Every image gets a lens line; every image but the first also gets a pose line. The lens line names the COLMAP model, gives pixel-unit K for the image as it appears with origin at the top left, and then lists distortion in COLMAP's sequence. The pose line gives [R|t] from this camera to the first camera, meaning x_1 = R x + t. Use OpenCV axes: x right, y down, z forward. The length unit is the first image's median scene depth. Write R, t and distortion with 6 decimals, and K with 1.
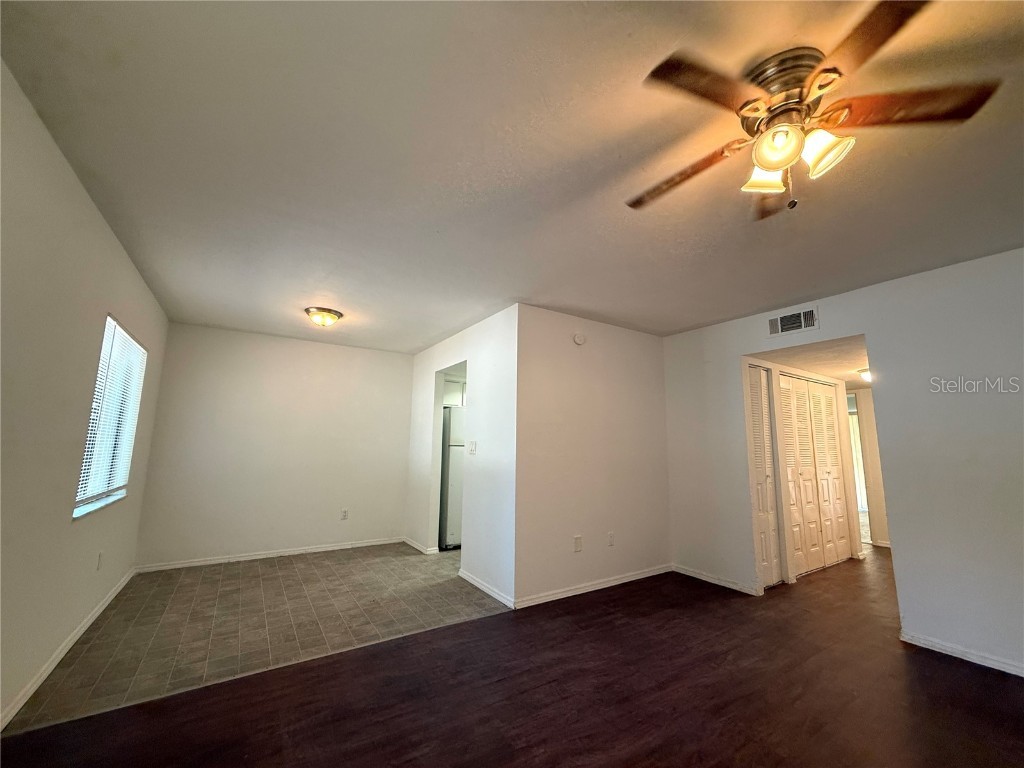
lens RADIAL K [[408.9, 0, 510.4], [0, 408.9, 383.5], [0, 0, 1]] dist [0.000004, -0.000261]
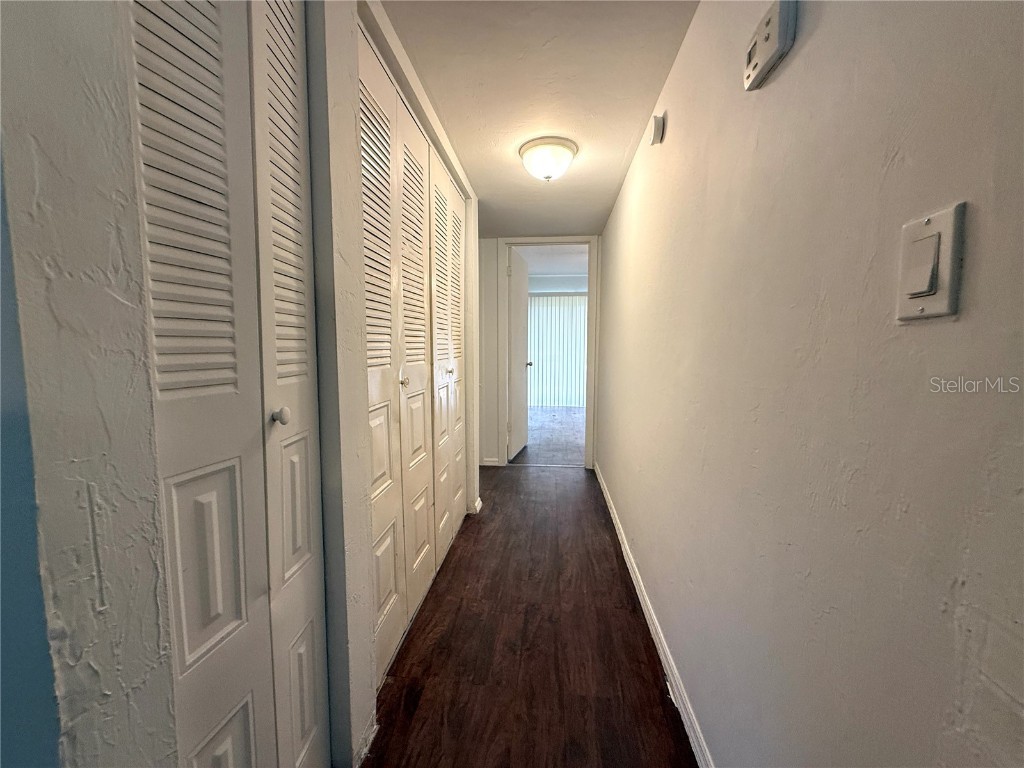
lens RADIAL K [[408.9, 0, 512.7], [0, 408.9, 380.4], [0, 0, 1]] dist [0.000004, -0.000261]
pose [[0.622424, -0.080216, 0.778559, 0.621726], [-0.108645, 0.976249, 0.187441, 0.179530], [-0.775103, -0.201255, 0.598926, 0.900967]]
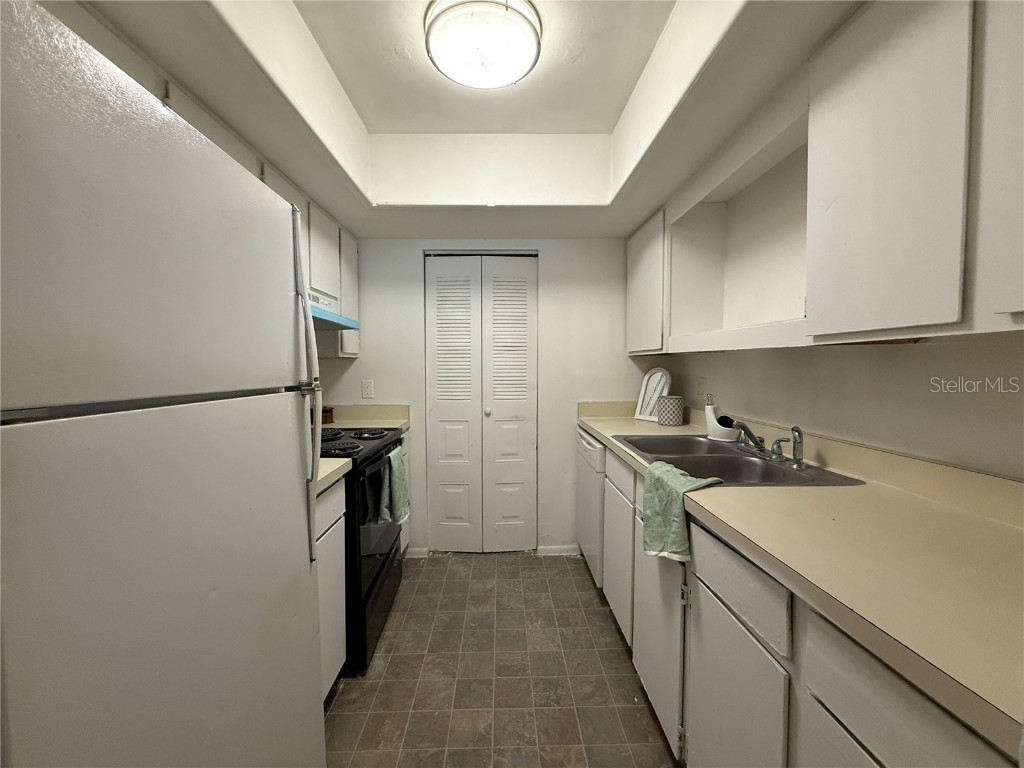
lens RADIAL K [[408.9, 0, 506.3], [0, 408.9, 385.4], [0, 0, 1]] dist [0.000004, -0.000261]
pose [[-0.533873, 0.005920, -0.845544, 0.079462], [0.114181, 0.991321, -0.065153, 0.227444], [0.837820, -0.131329, -0.529915, 1.439748]]
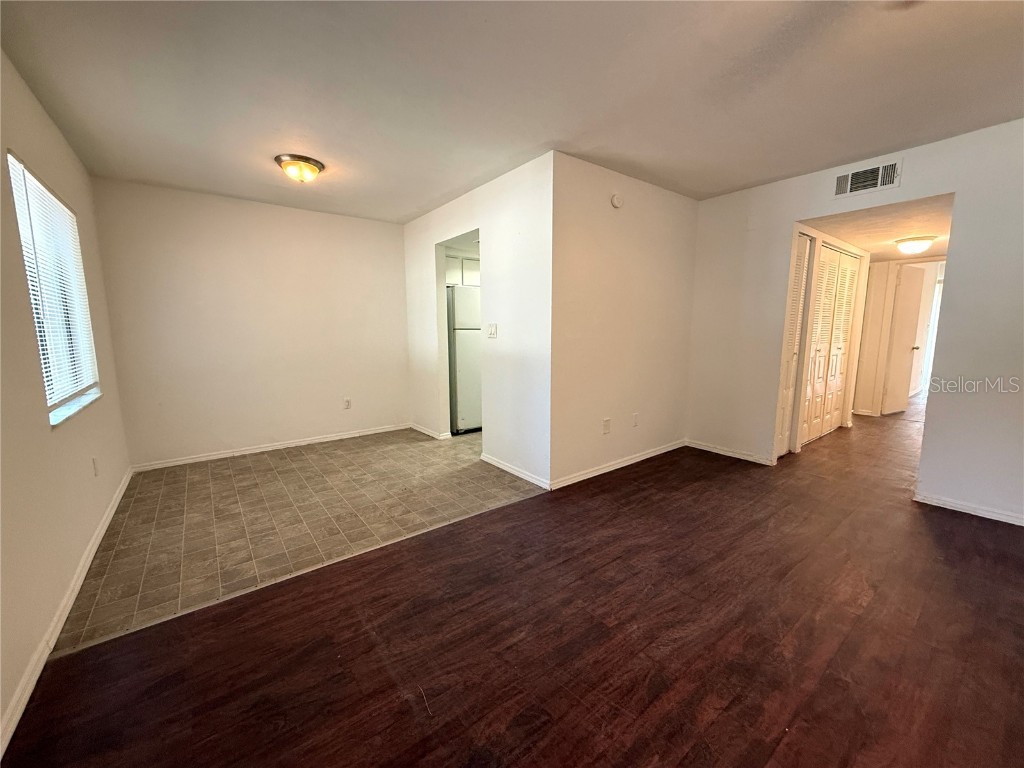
lens RADIAL K [[408.9, 0, 511.2], [0, 408.9, 385.9], [0, 0, 1]] dist [0.000004, -0.000261]
pose [[0.996667, -0.030160, 0.075796, -0.142002], [0.007022, 0.957416, 0.288626, 0.014167], [-0.081274, -0.287132, 0.954437, 0.111109]]
